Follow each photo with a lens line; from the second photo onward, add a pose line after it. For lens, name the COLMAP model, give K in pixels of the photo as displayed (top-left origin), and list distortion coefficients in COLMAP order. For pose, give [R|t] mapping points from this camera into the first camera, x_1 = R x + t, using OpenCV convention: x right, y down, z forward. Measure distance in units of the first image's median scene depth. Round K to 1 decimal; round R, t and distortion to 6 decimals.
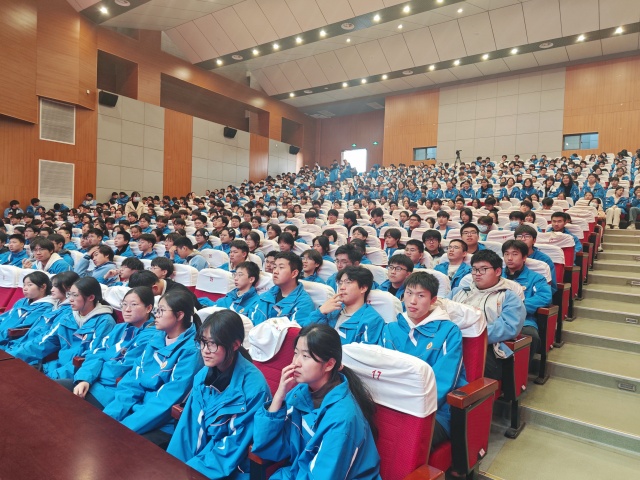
lens RADIAL K [[425.4, 0, 318.8], [0, 425.4, 240.5], [0, 0, 1]] dist [0.039221, -0.023091]
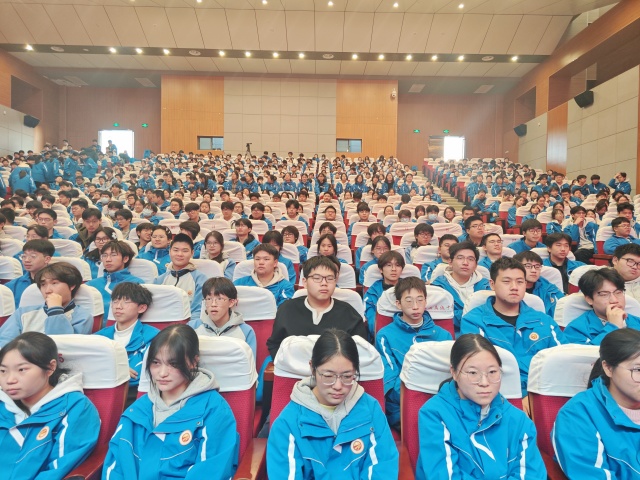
lens RADIAL K [[425.4, 0, 323.4], [0, 425.4, 240.6], [0, 0, 1]] dist [0.039221, -0.023091]
pose [[0.809314, -0.043037, 0.585798, -0.121664], [0.032217, 0.999063, 0.028889, -0.005638], [-0.586493, -0.004508, 0.809942, 0.082257]]
